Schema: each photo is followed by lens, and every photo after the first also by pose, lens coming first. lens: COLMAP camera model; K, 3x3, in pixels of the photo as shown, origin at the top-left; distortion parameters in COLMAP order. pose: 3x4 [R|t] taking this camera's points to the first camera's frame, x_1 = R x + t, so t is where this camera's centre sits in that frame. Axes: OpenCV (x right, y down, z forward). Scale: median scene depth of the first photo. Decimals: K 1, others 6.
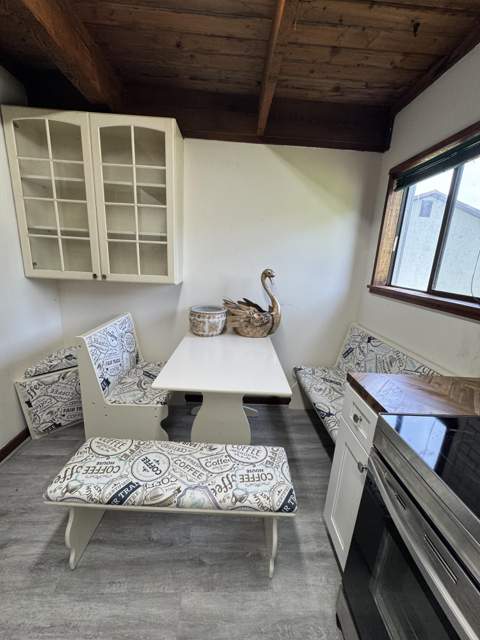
lens RADIAL K [[256.1, 0, 239.8], [0, 256.1, 319.4], [0, 0, 1]] dist [-0.000298, 0.000448]
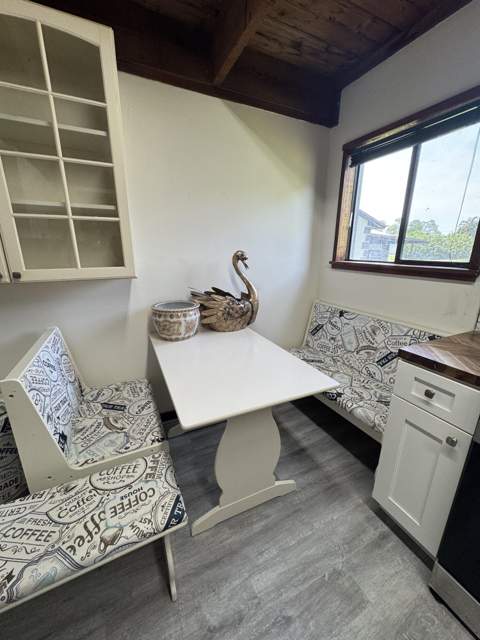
lens RADIAL K [[256.1, 0, 241.0], [0, 256.1, 319.1], [0, 0, 1]] dist [-0.000298, 0.000448]
pose [[0.912380, -0.154608, 0.379023, -0.287900], [0.138180, 0.987905, 0.070353, -0.031165], [-0.385316, -0.011816, 0.922709, 0.218493]]
